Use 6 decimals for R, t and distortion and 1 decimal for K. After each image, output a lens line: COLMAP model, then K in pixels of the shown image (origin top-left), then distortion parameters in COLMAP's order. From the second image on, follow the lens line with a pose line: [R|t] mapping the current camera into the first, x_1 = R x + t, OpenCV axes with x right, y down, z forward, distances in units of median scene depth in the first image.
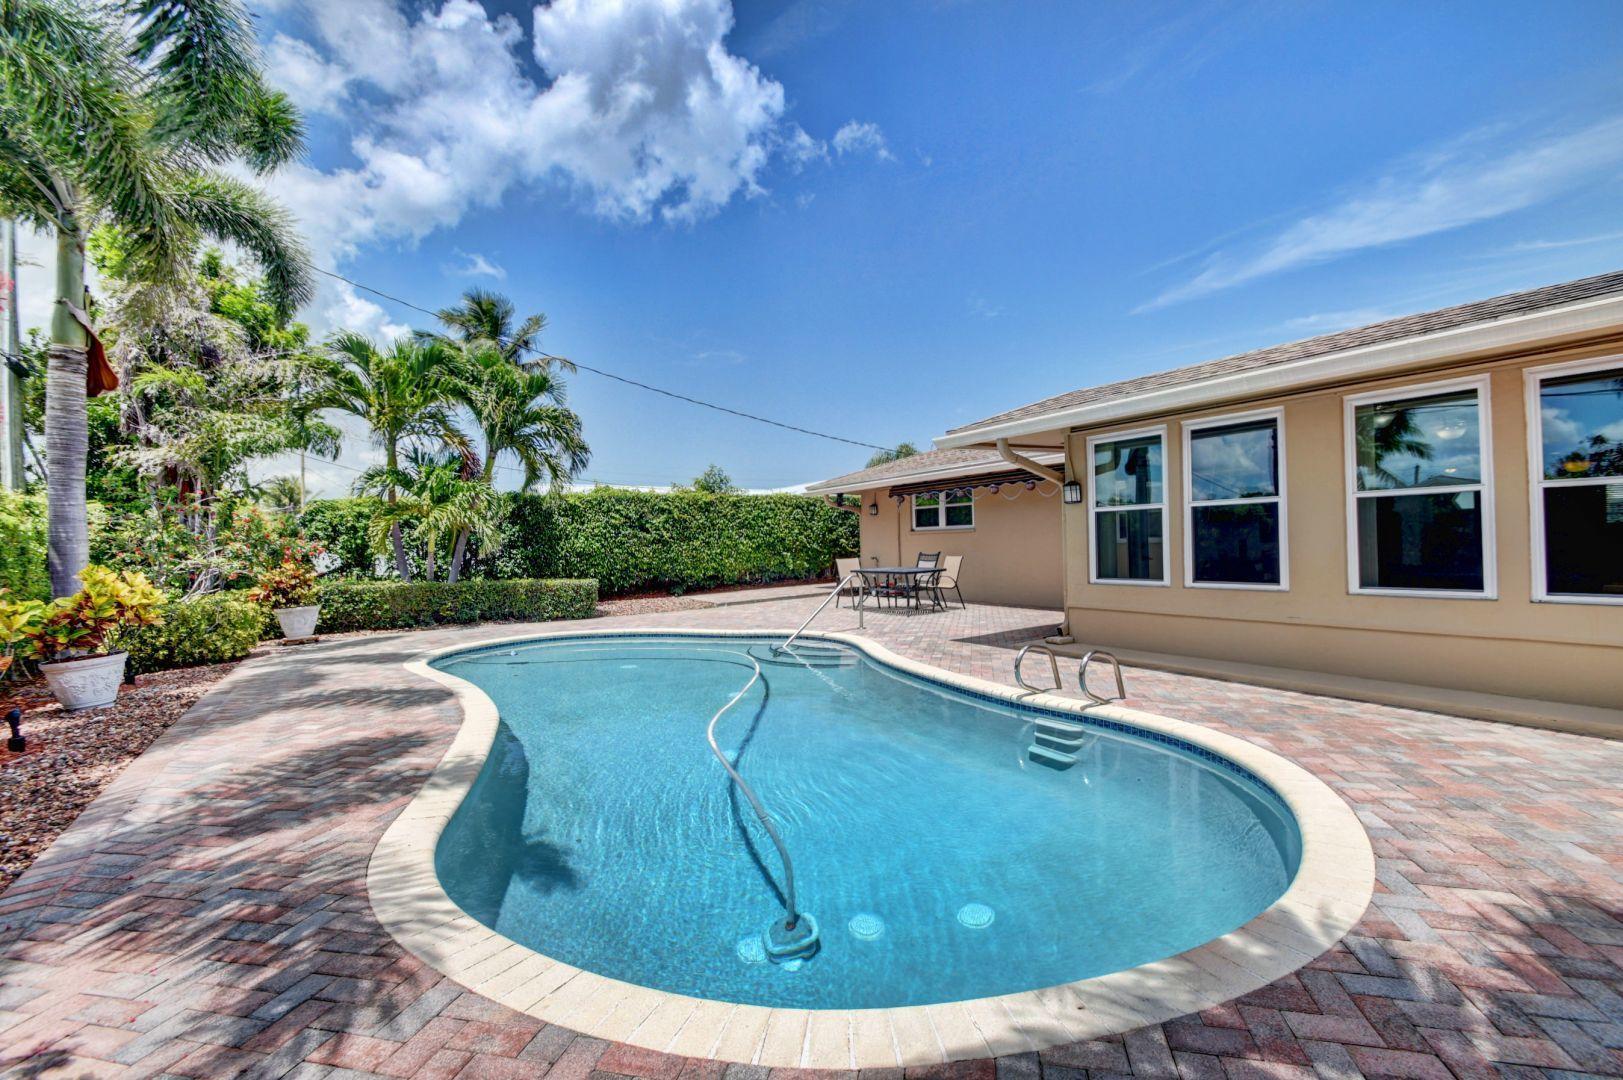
lens RADIAL K [[714.5, 0, 821.1], [0, 714.5, 538.9], [0, 0, 1]] dist [0.022993, -0.022279]
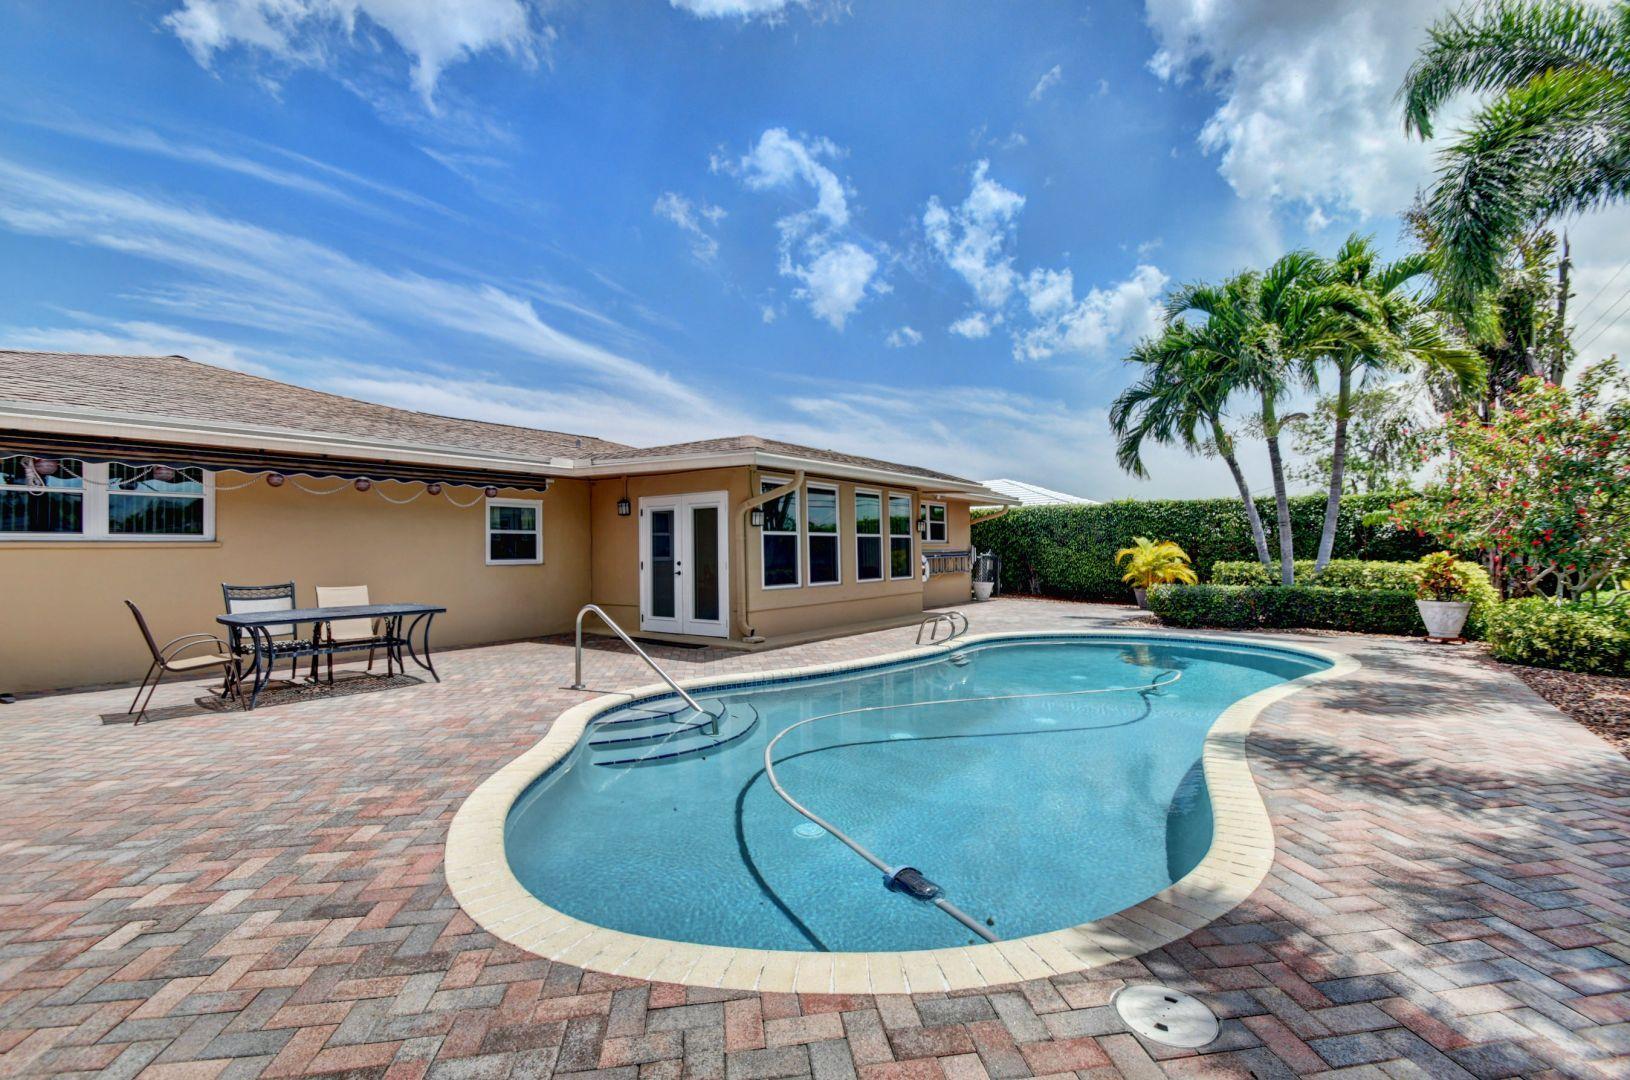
lens RADIAL K [[717.6, 0, 824.6], [0, 717.6, 538.9], [0, 0, 1]] dist [0.022993, -0.022279]
pose [[-0.360459, 0.049082, 0.931483, -0.436026], [0.021436, 0.998787, -0.044333, 0.016052], [-0.932529, 0.003987, -0.361073, 0.689397]]
